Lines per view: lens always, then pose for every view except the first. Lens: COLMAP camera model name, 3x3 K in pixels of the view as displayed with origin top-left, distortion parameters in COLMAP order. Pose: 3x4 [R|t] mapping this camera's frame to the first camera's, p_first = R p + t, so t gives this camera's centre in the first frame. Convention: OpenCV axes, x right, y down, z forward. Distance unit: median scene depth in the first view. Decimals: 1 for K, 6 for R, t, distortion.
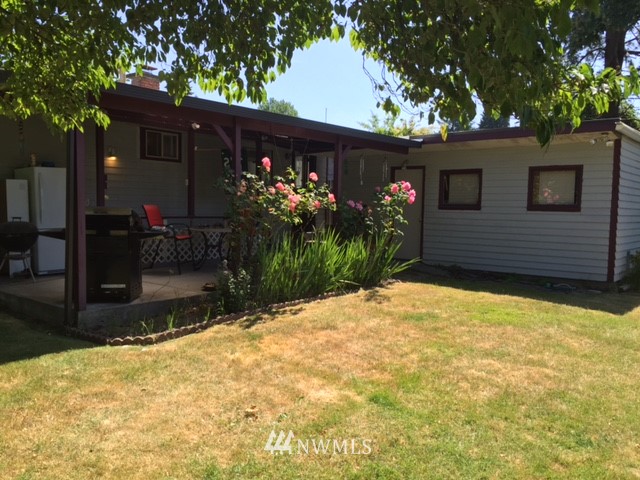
lens RADIAL K [[539.7, 0, 318.5], [0, 539.7, 240.1], [0, 0, 1]] dist [0.074198, -0.068458]
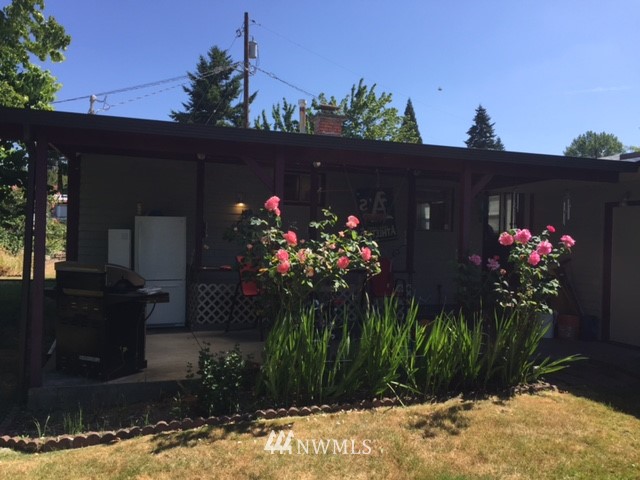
lens RADIAL K [[539.7, 0, 320.6], [0, 539.7, 239.4], [0, 0, 1]] dist [0.074198, -0.068458]
pose [[0.855131, 0.002267, -0.518406, 0.273915], [-0.044162, 0.996674, -0.068489, -0.042184], [0.516527, 0.081460, 0.852387, 0.360785]]
